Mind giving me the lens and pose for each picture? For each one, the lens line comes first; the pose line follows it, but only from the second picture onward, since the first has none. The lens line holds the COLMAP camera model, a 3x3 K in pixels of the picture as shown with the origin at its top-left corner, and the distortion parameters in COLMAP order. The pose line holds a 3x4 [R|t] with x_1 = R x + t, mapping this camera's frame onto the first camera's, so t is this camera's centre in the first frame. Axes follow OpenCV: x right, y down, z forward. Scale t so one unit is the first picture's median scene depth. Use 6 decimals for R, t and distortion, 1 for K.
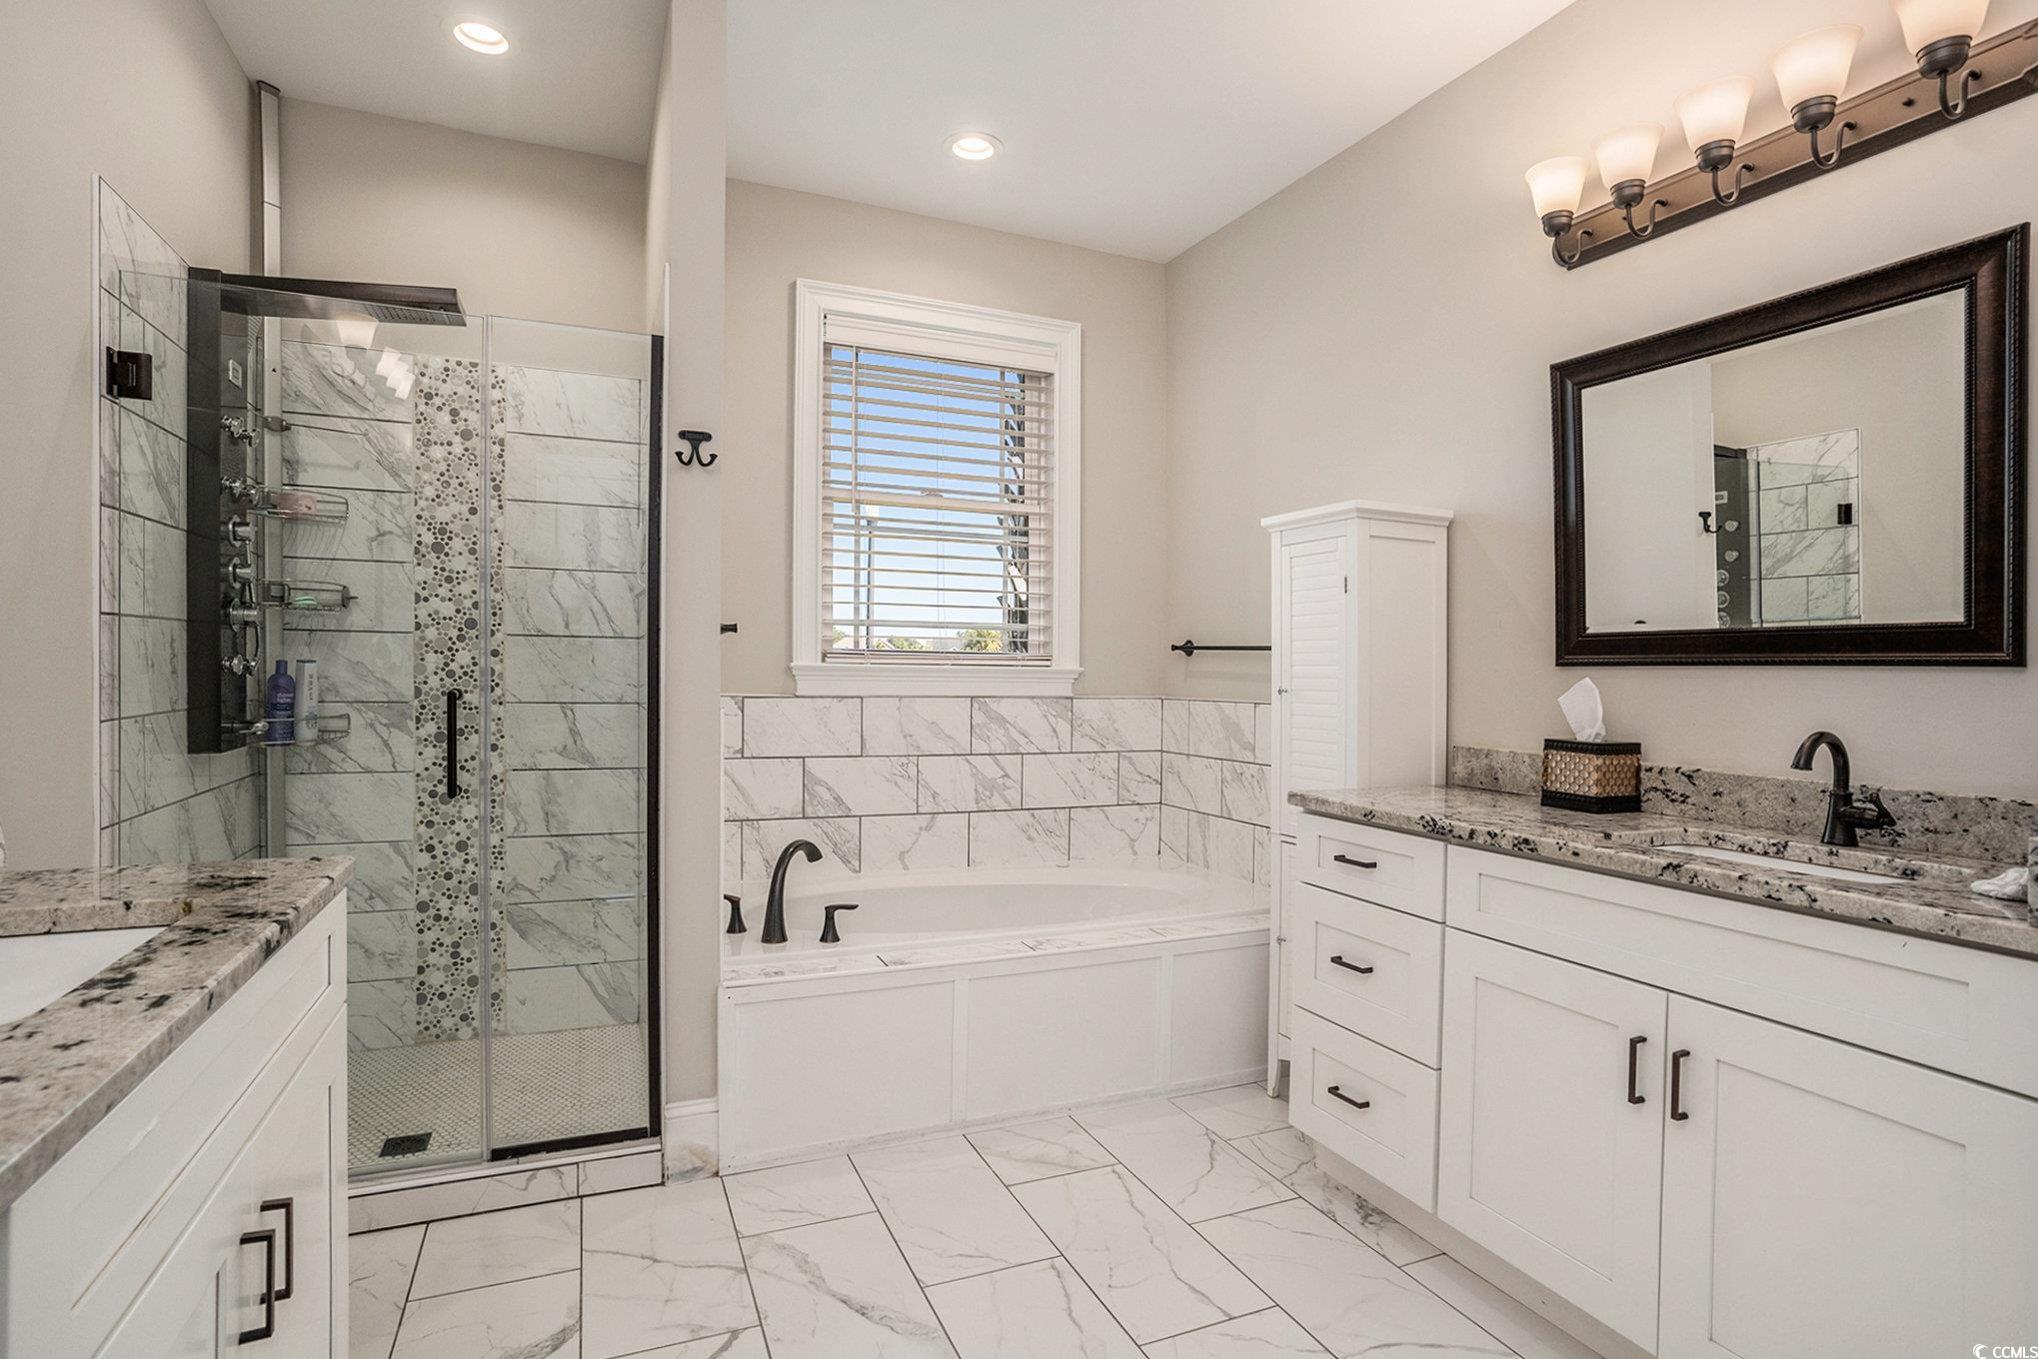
lens RADIAL K [[1027.2, 0, 1019.0], [0, 1027.2, 679.5], [0, 0, 1]] dist [-0.074548, 0.056717]
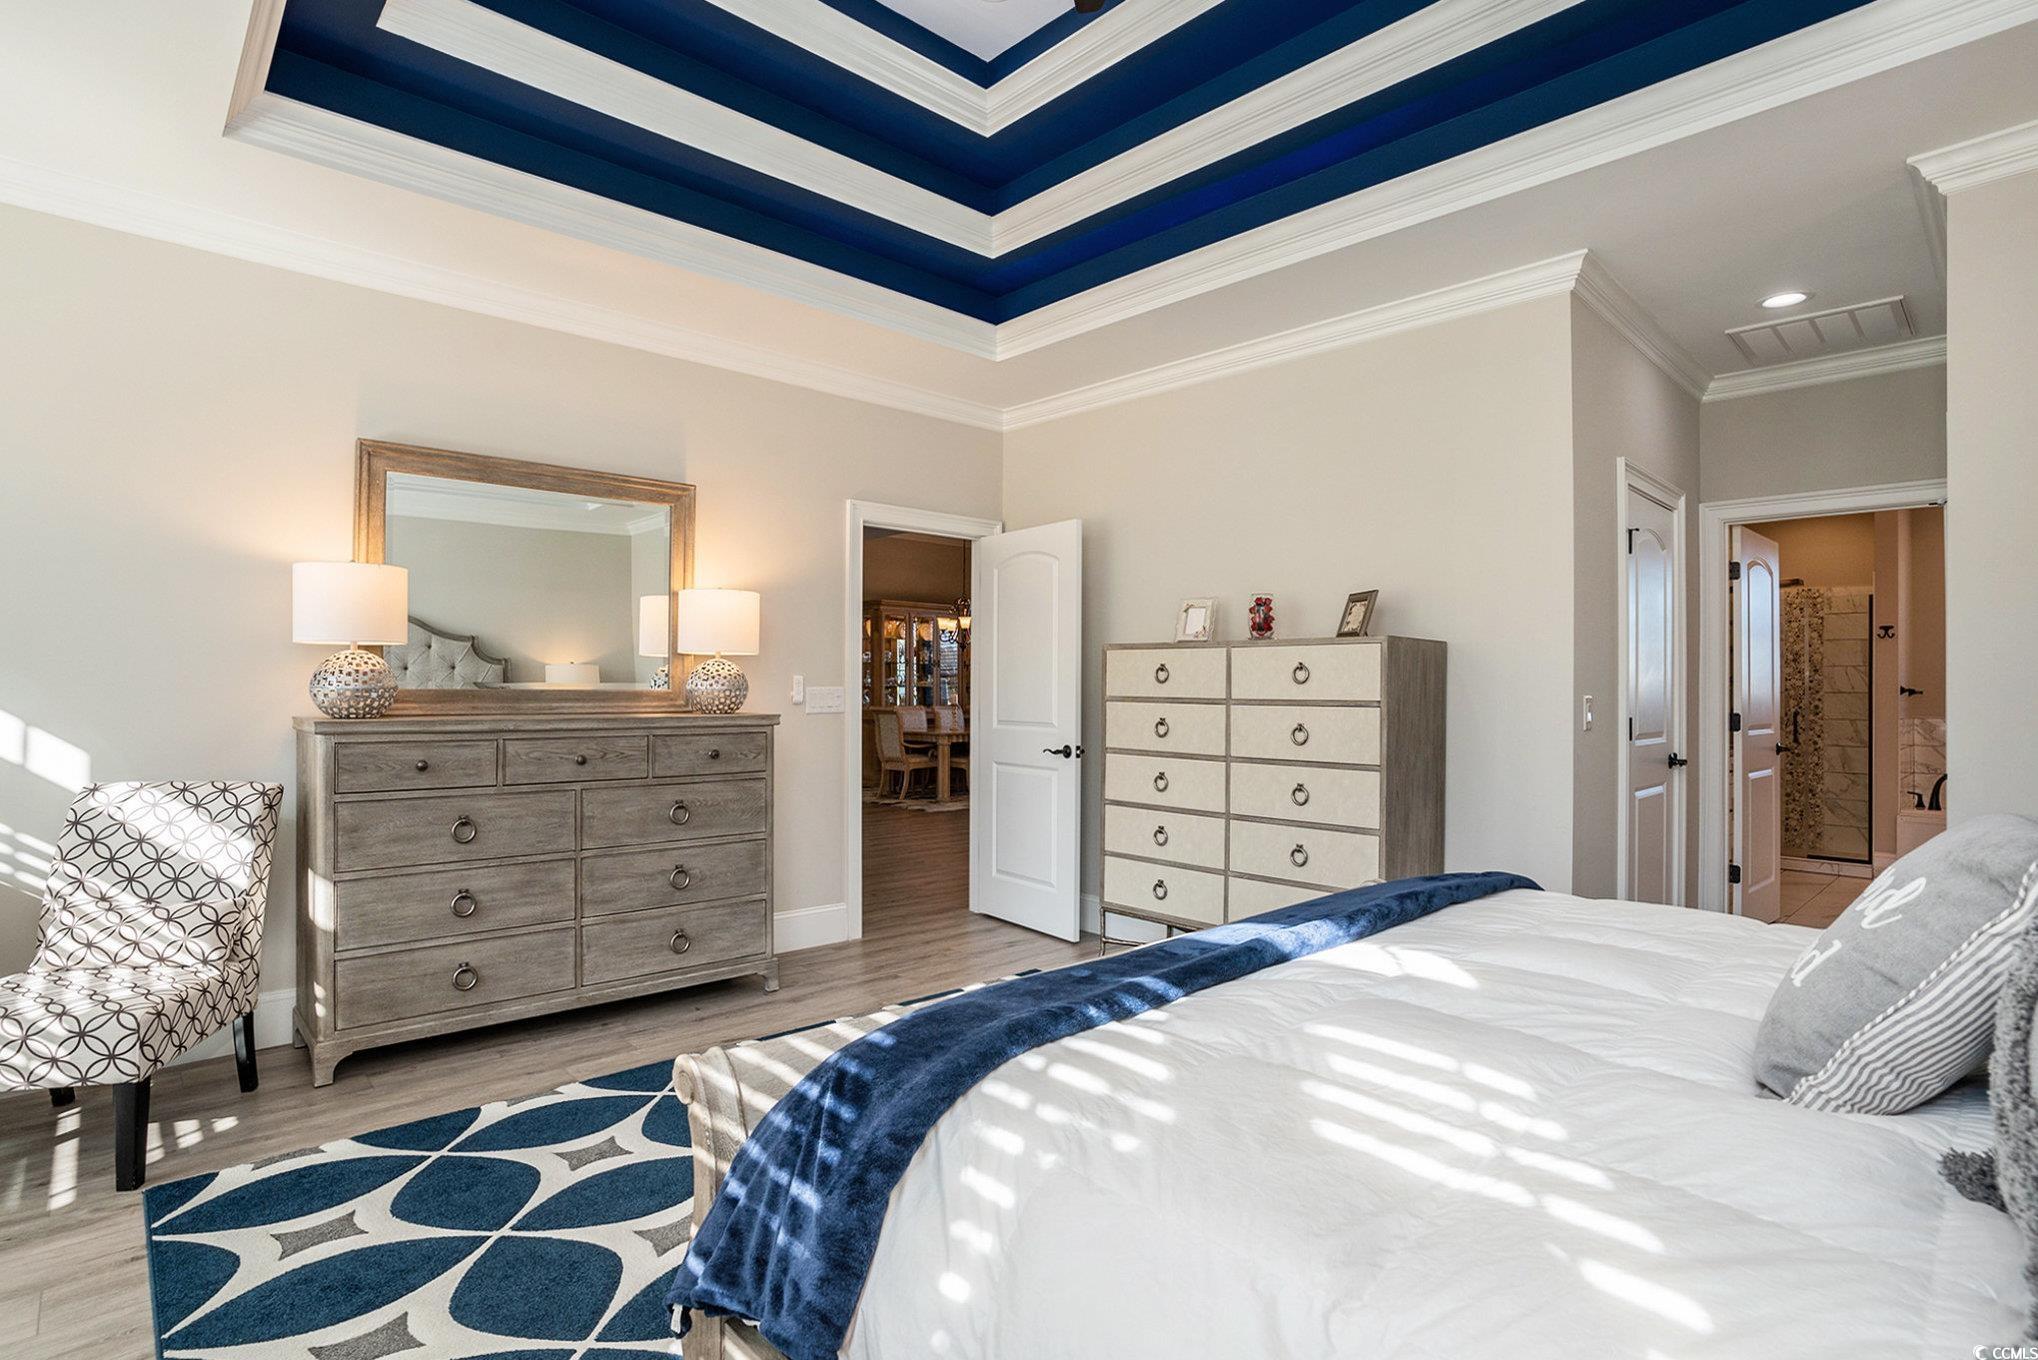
lens RADIAL K [[1027.2, 0, 1019.0], [0, 1027.2, 680.0], [0, 0, 1]] dist [-0.074548, 0.056717]
pose [[0.353933, -0.014617, -0.935157, 0.813458], [-0.019801, 0.999537, -0.023118, 0.016486], [0.935061, 0.026700, 0.353479, -1.283378]]
